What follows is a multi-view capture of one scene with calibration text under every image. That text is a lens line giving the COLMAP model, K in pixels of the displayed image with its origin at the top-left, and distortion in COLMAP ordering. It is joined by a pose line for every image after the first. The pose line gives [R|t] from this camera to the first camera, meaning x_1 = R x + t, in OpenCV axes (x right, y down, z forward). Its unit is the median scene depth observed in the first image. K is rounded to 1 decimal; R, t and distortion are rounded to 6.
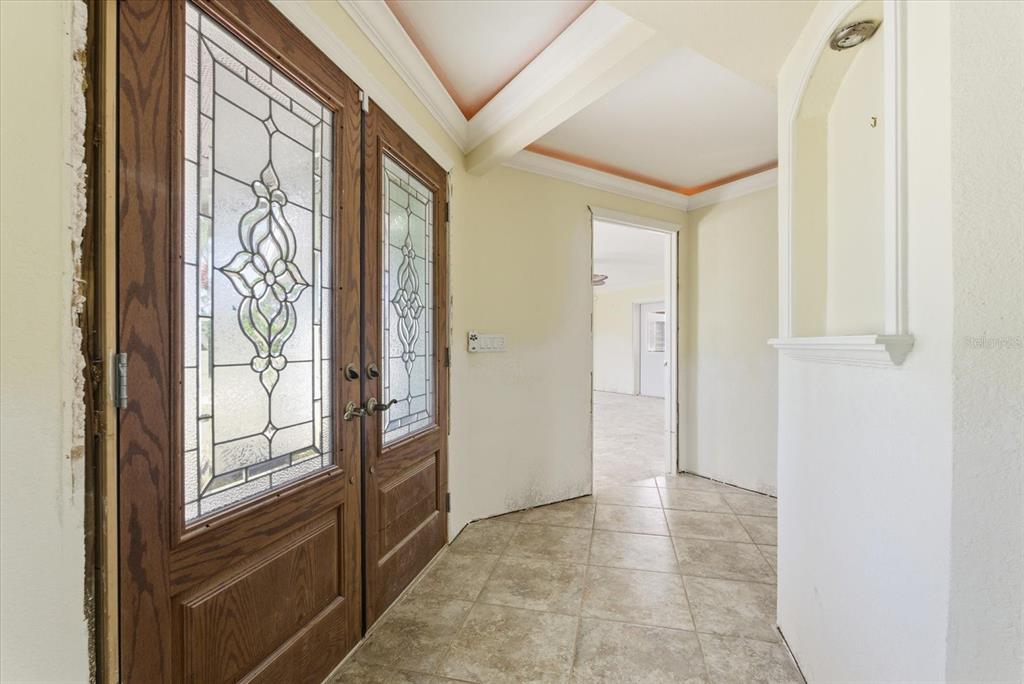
lens RADIAL K [[457.7, 0, 513.7], [0, 457.7, 366.9], [0, 0, 1]] dist [-0.002087, -0.000025]
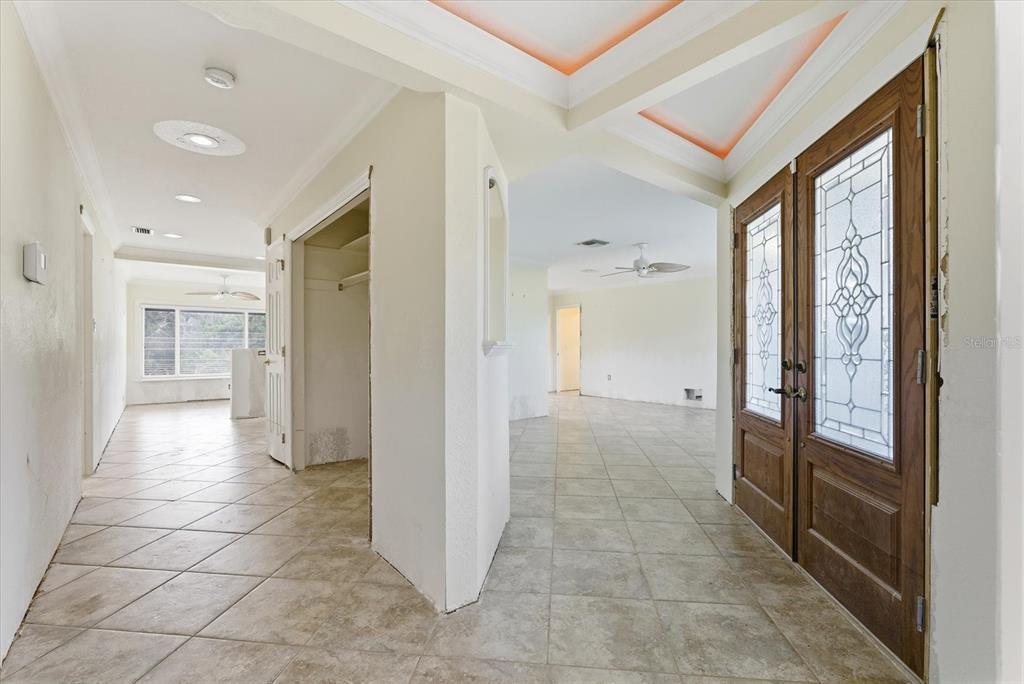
lens RADIAL K [[457.7, 0, 512.9], [0, 457.7, 344.7], [0, 0, 1]] dist [-0.002087, -0.000025]
pose [[-0.992661, -0.007109, -0.120724, 0.668203], [-0.012764, 0.998854, 0.046136, -0.104526], [0.120258, 0.047338, -0.991613, 2.208037]]
